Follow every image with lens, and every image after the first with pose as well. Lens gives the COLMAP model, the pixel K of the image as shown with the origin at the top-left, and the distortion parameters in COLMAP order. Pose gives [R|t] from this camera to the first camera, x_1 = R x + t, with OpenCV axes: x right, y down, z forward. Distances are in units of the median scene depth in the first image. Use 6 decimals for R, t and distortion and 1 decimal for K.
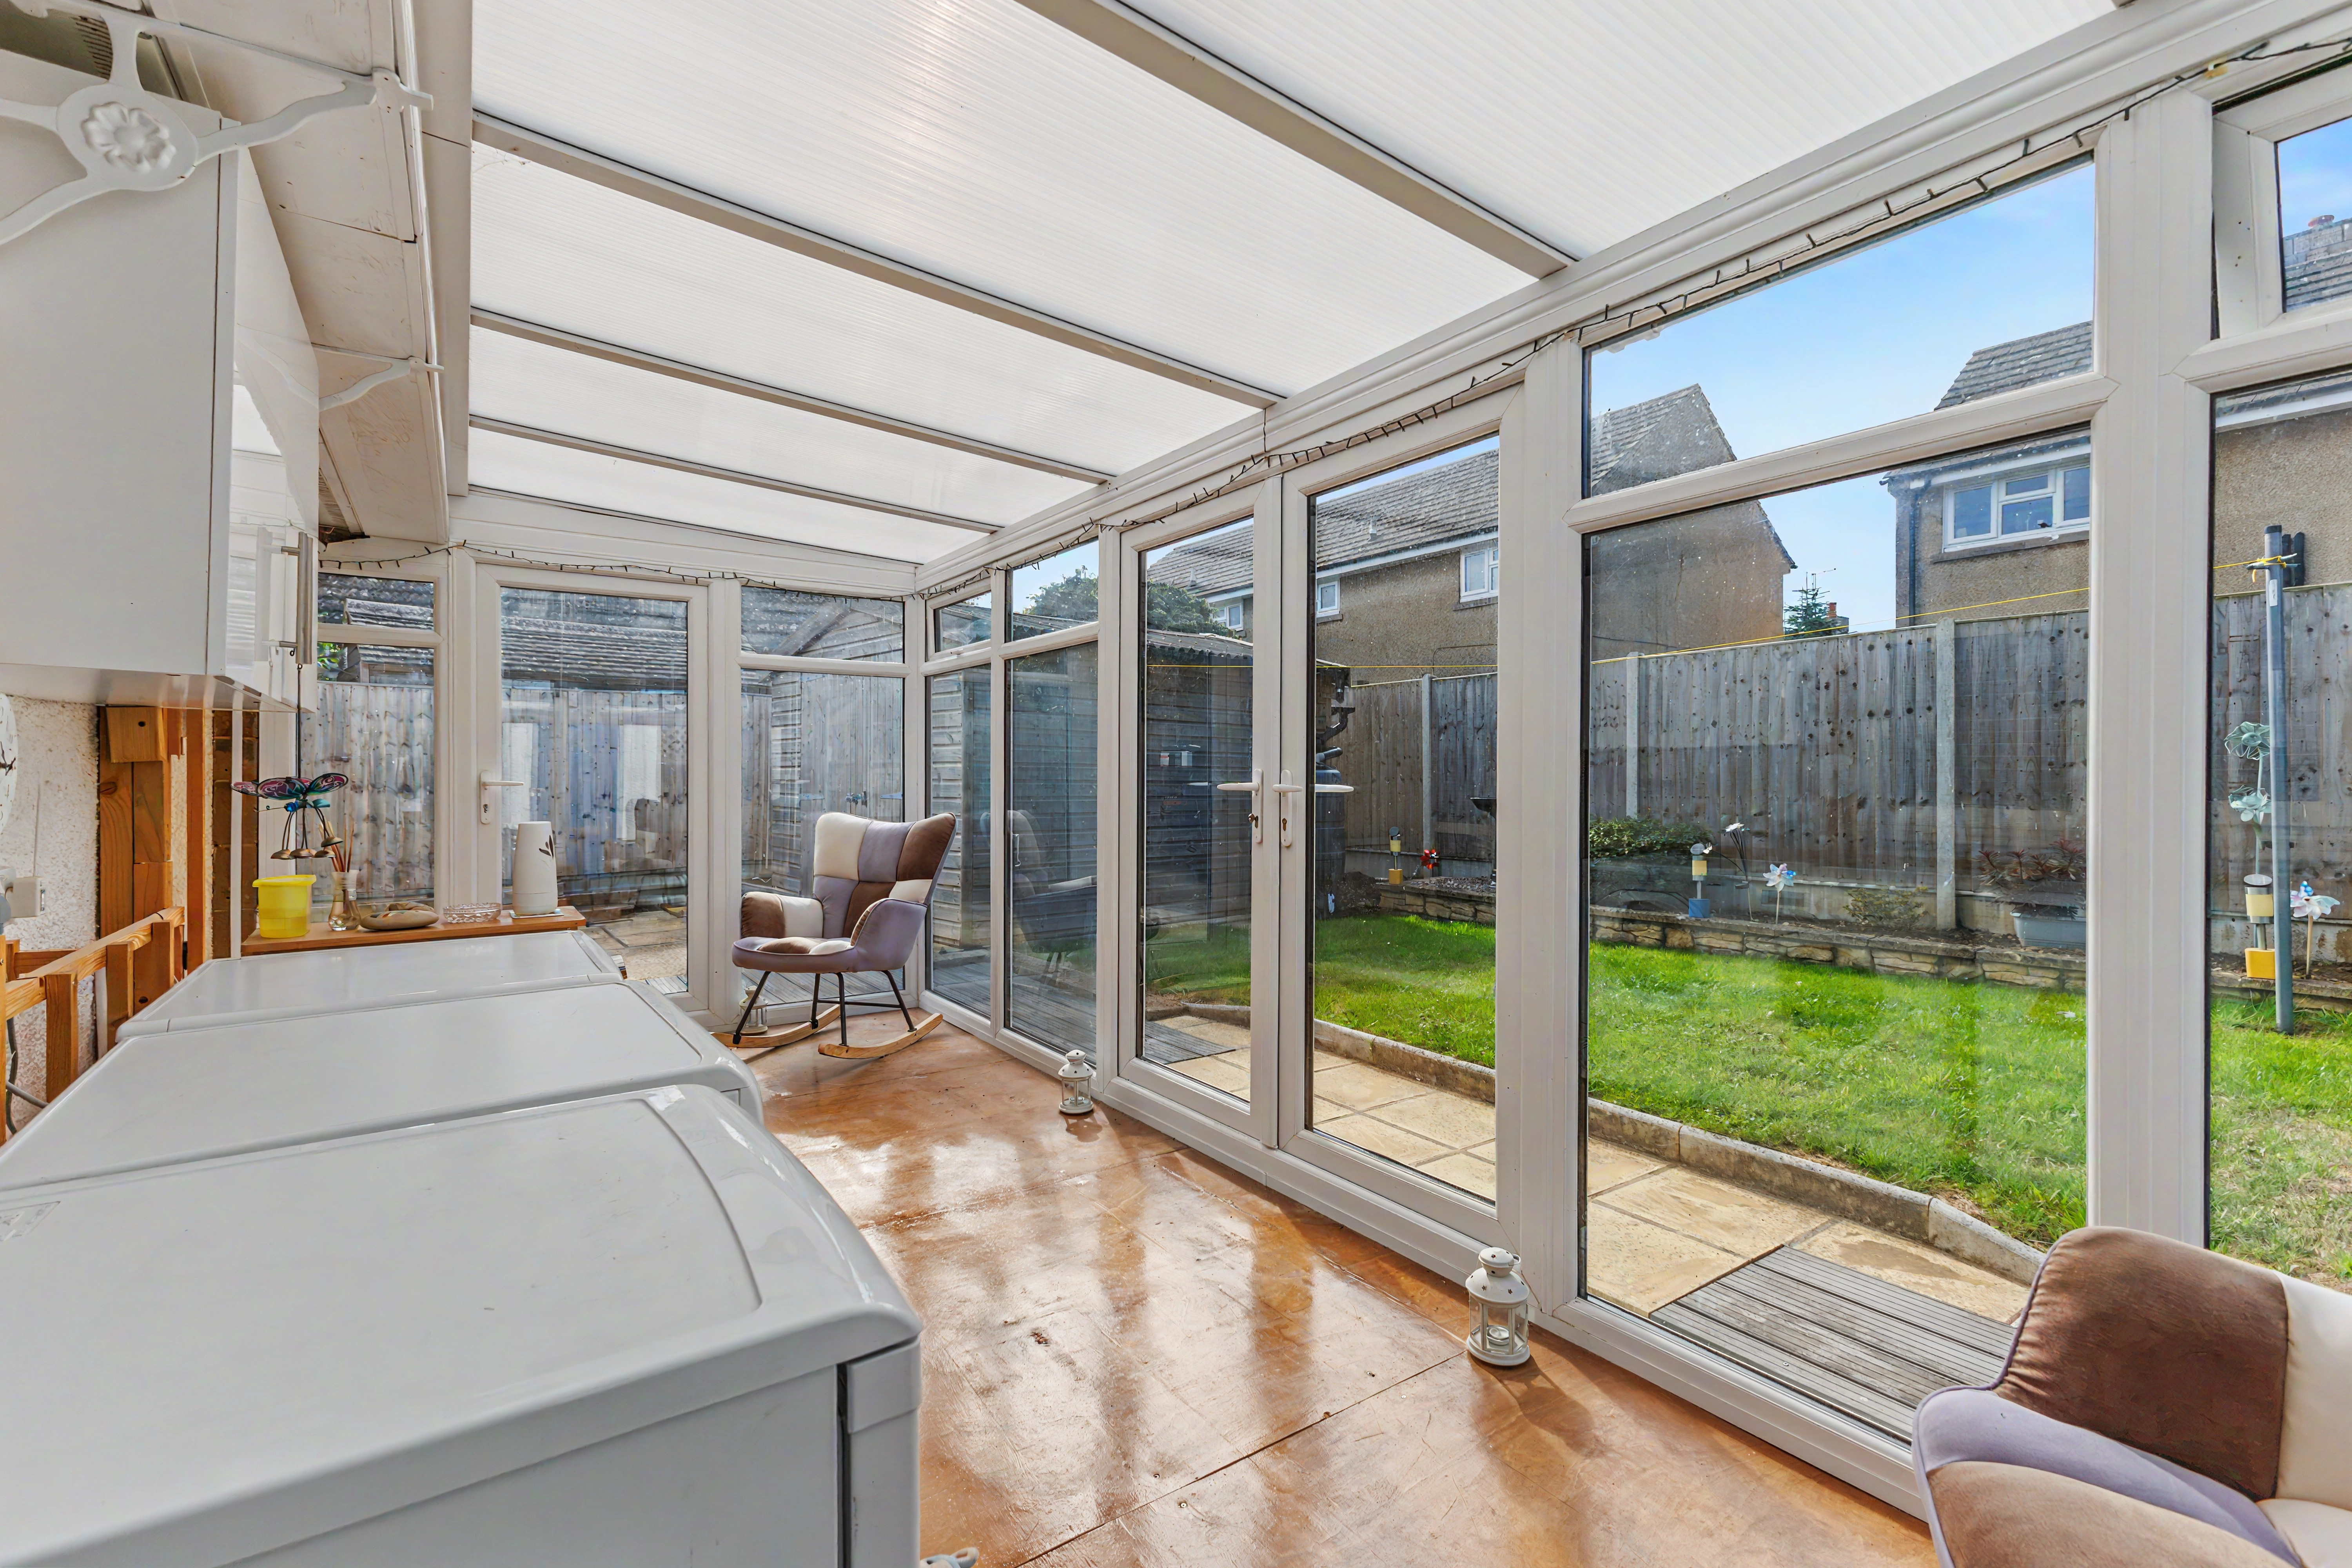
lens RADIAL K [[1017.6, 0, 1169.5], [0, 1017.6, 781.2], [0, 0, 1]] dist [0.024218, 0.000080]
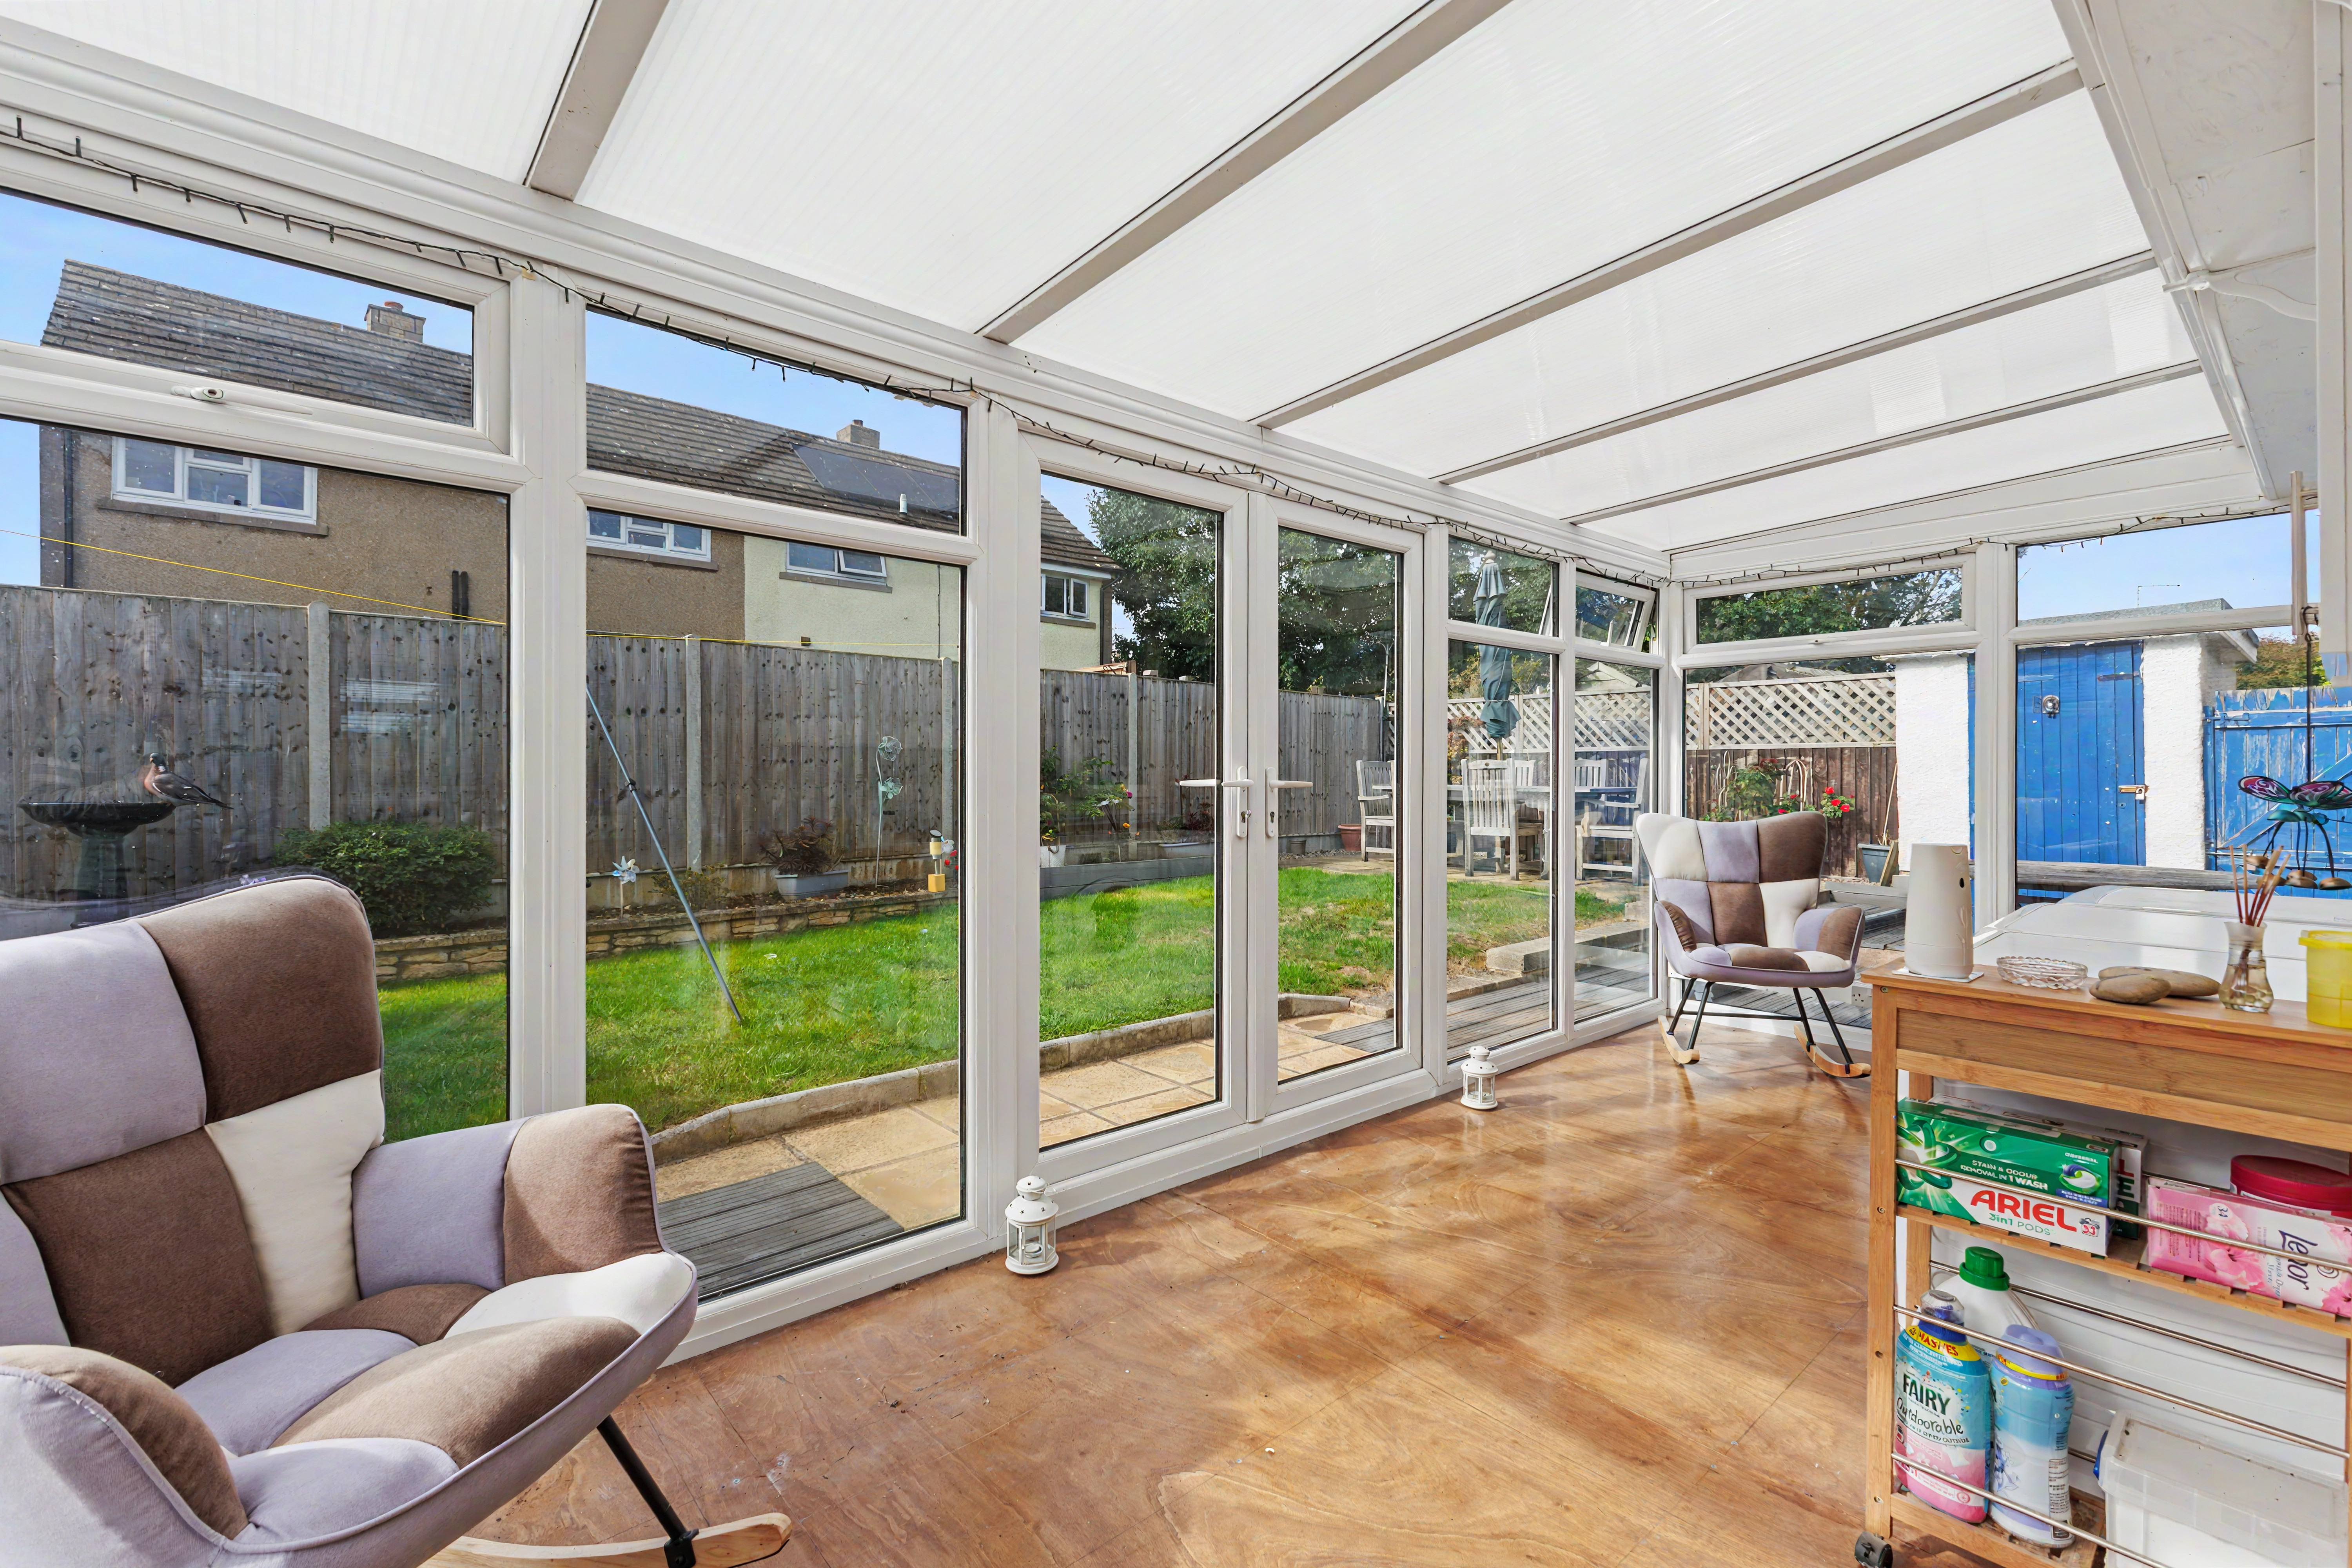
lens RADIAL K [[1017.6, 0, 1169.5], [0, 1017.6, 781.2], [0, 0, 1]] dist [0.024218, 0.000080]
pose [[-0.099839, -0.010064, 0.994953, -0.456600], [-0.001047, 0.999949, 0.010010, -0.003813], [-0.995003, -0.000042, -0.099845, 0.575877]]
